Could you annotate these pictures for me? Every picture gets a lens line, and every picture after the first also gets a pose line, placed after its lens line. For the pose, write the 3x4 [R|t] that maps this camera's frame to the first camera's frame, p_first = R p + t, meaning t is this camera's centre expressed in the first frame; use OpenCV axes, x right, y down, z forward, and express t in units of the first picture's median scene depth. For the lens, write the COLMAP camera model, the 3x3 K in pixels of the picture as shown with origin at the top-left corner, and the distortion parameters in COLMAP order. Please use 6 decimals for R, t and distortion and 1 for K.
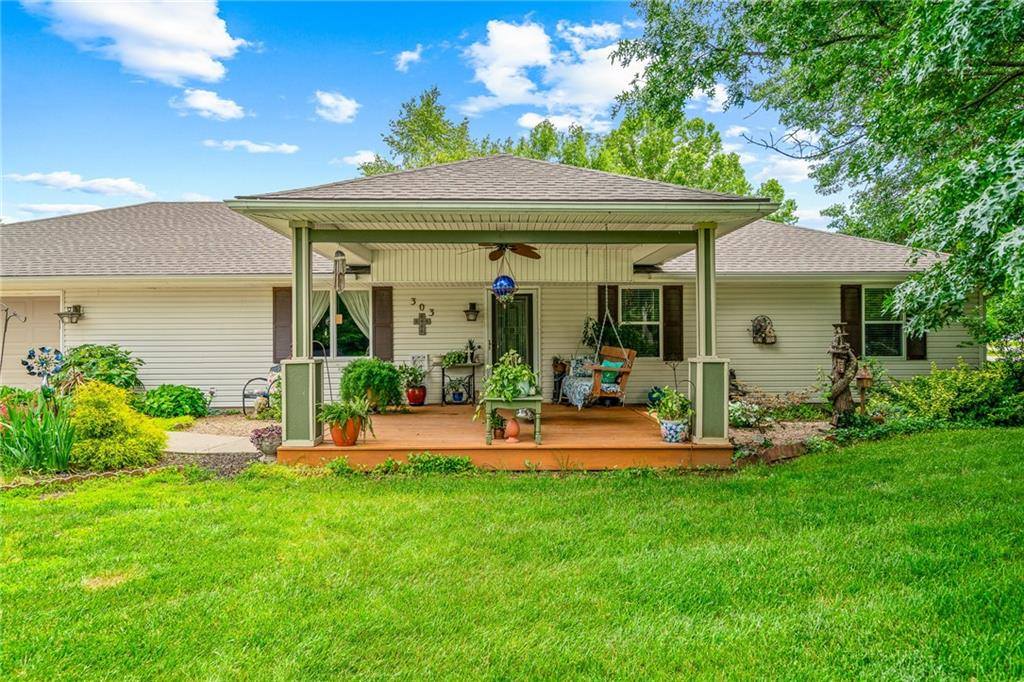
lens RADIAL K [[551.8, 0, 512.0], [0, 551.8, 341.0], [0, 0, 1]] dist [0.006011, 0.000285]
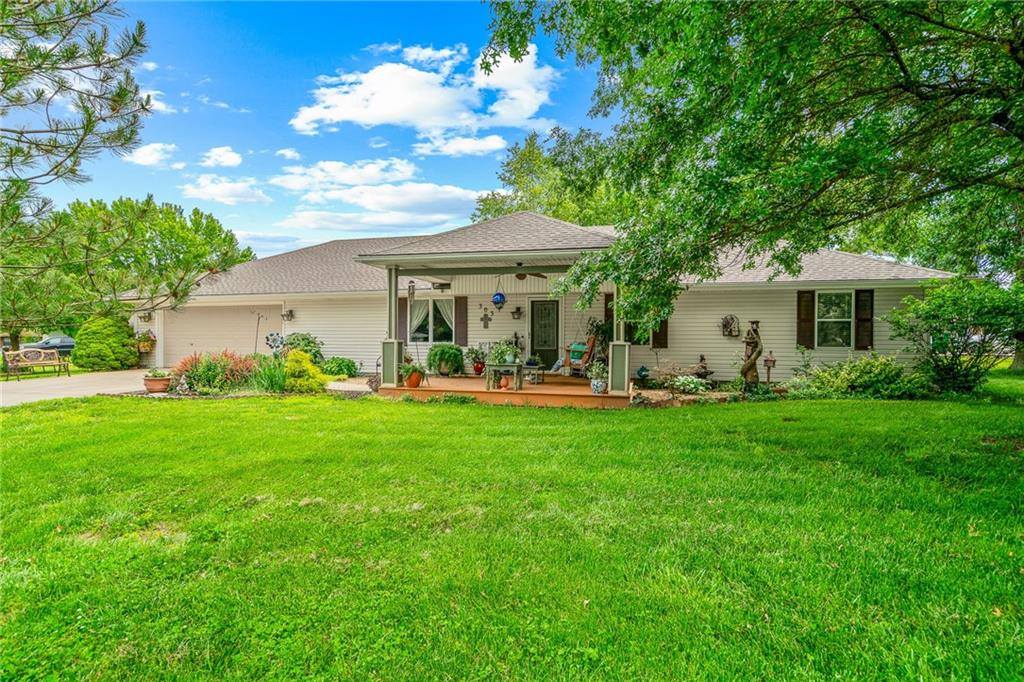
lens RADIAL K [[518.4, 0, 514.1], [0, 518.4, 343.9], [0, 0, 1]] dist [0.000690, 0.000052]
pose [[0.964072, 0.012240, -0.265358, 0.298171], [-0.008653, 0.999855, 0.014684, 0.010225], [0.265499, -0.011860, 0.964038, -0.352461]]
